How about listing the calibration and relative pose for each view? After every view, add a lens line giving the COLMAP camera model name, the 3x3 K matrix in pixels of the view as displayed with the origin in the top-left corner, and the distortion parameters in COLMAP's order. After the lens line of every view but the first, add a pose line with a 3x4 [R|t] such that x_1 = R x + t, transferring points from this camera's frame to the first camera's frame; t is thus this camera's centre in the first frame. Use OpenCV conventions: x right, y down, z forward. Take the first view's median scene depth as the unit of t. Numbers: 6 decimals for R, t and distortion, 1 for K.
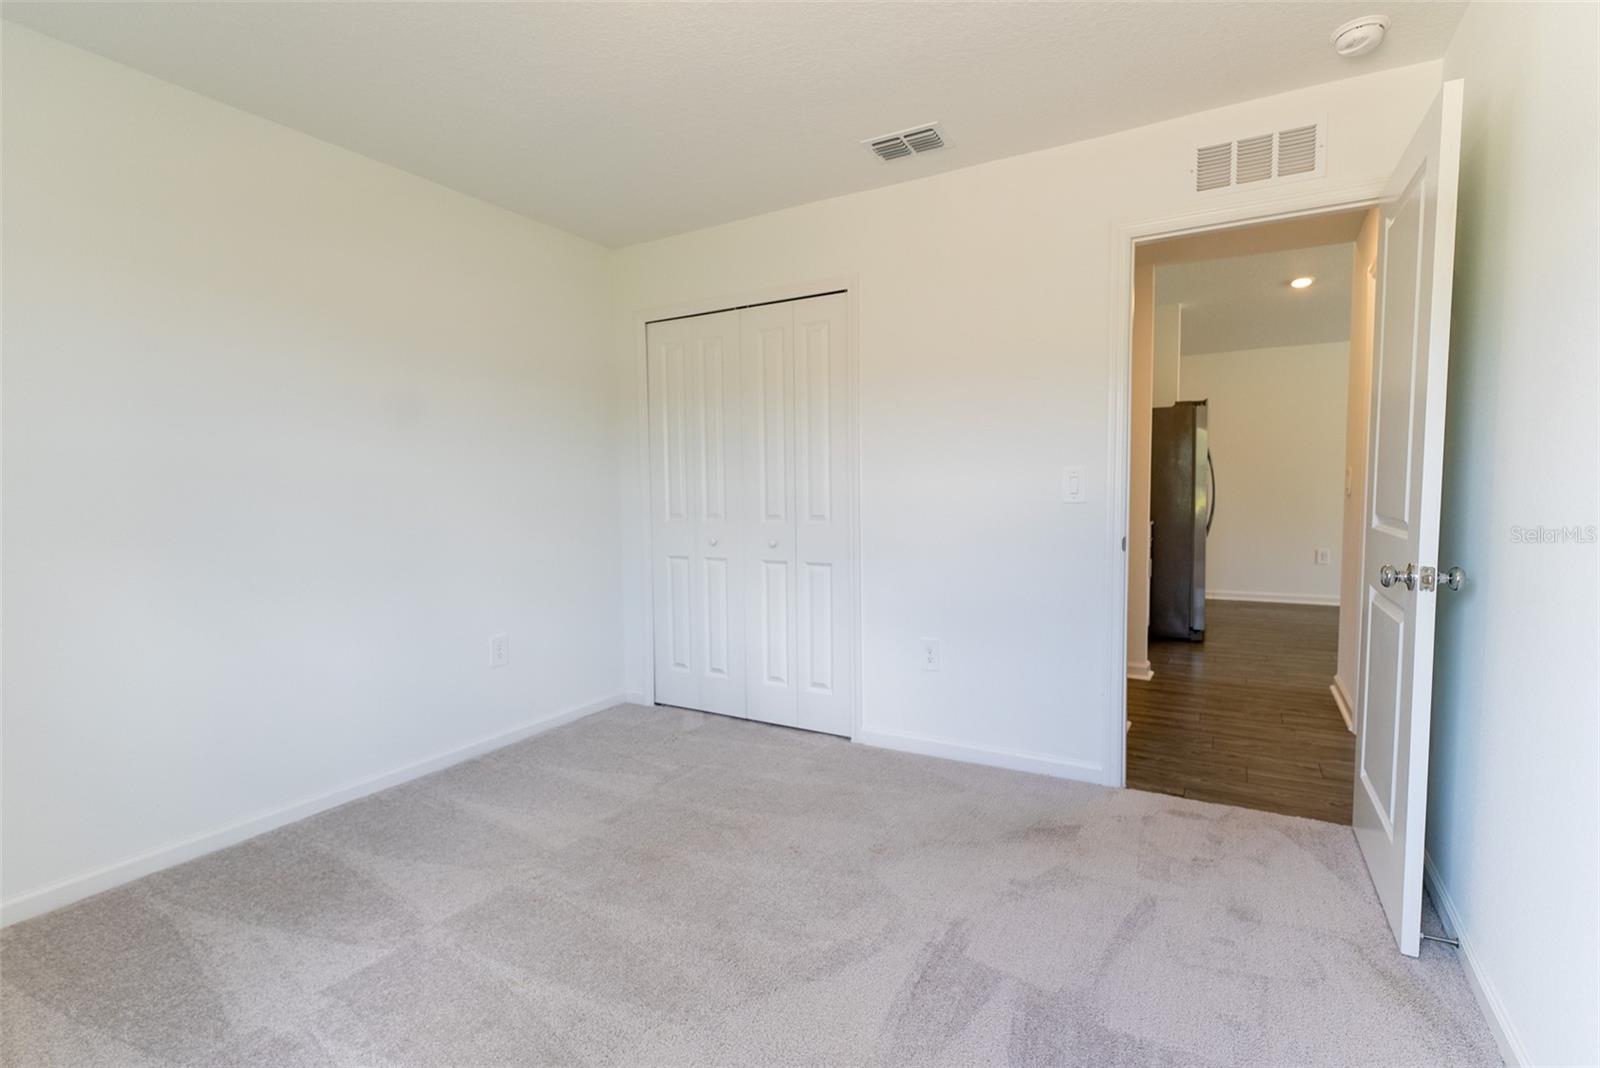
lens RADIAL K [[745.0, 0, 871.5], [0, 745.0, 527.1], [0, 0, 1]] dist [-0.000894, -0.000176]
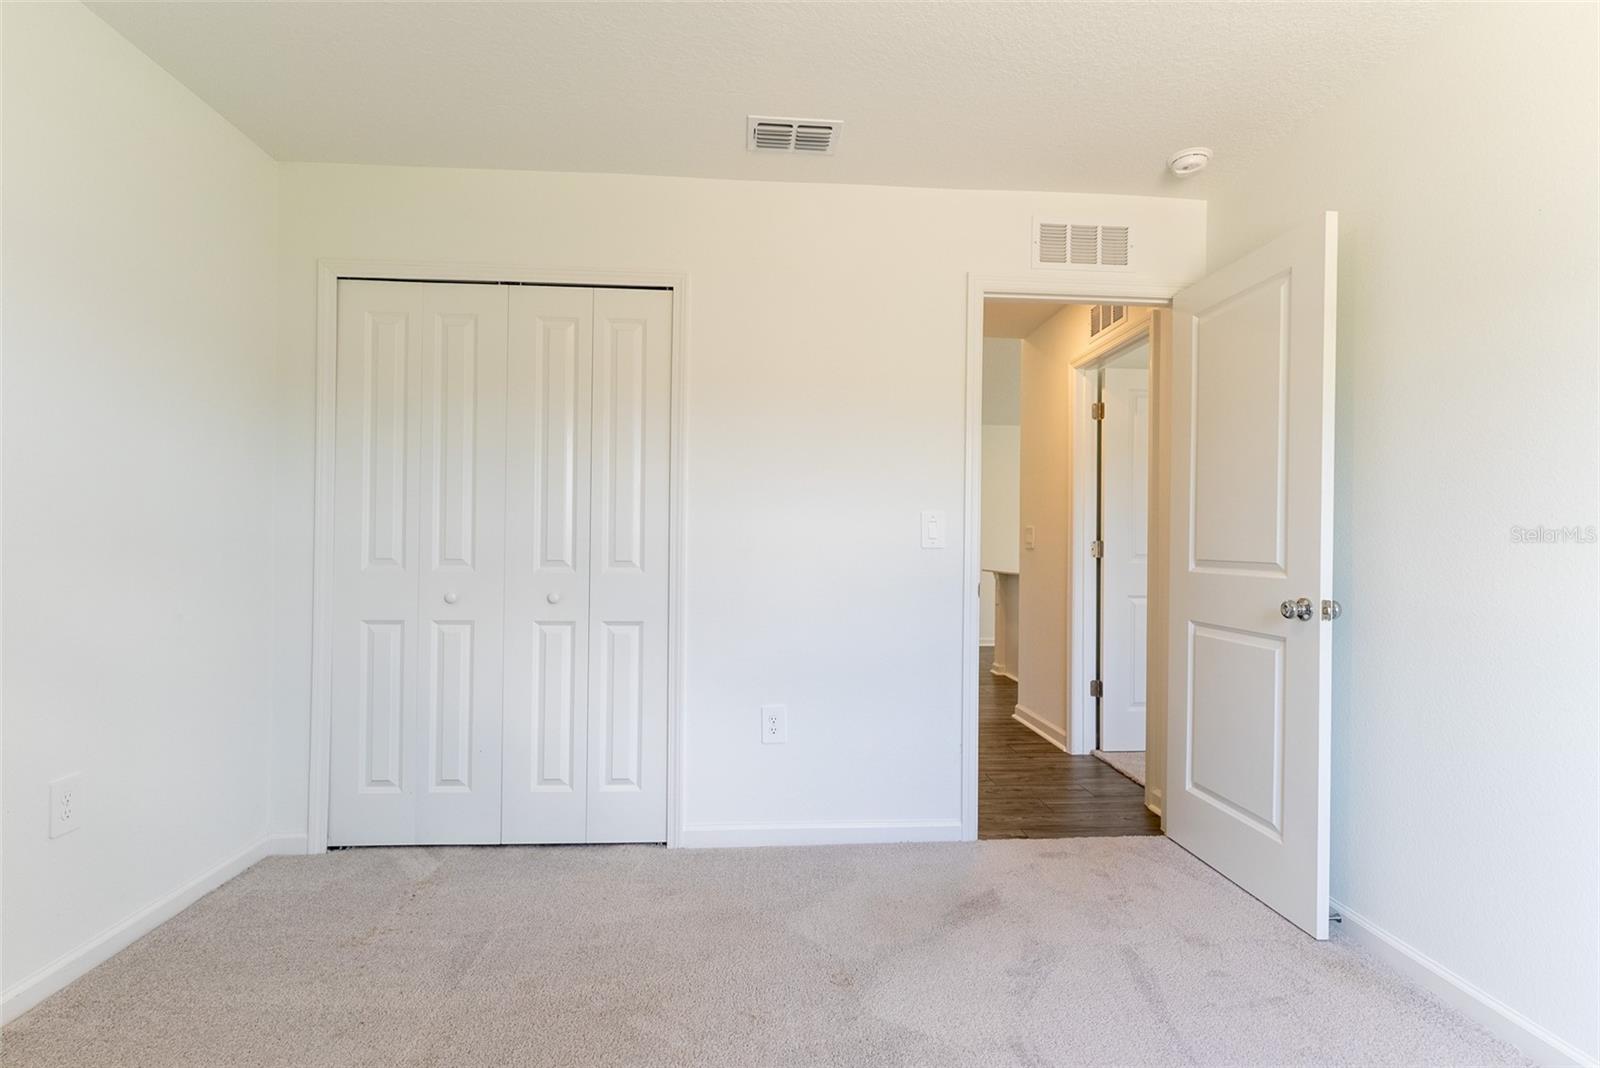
lens RADIAL K [[733.4, 0, 808.7], [0, 733.4, 535.7], [0, 0, 1]] dist [-0.001556, -0.000763]
pose [[0.844978, 0.027010, 0.534118, -0.344617], [0.009710, 0.997784, -0.065819, 0.011485], [-0.534713, 0.060801, 0.842844, 0.260815]]
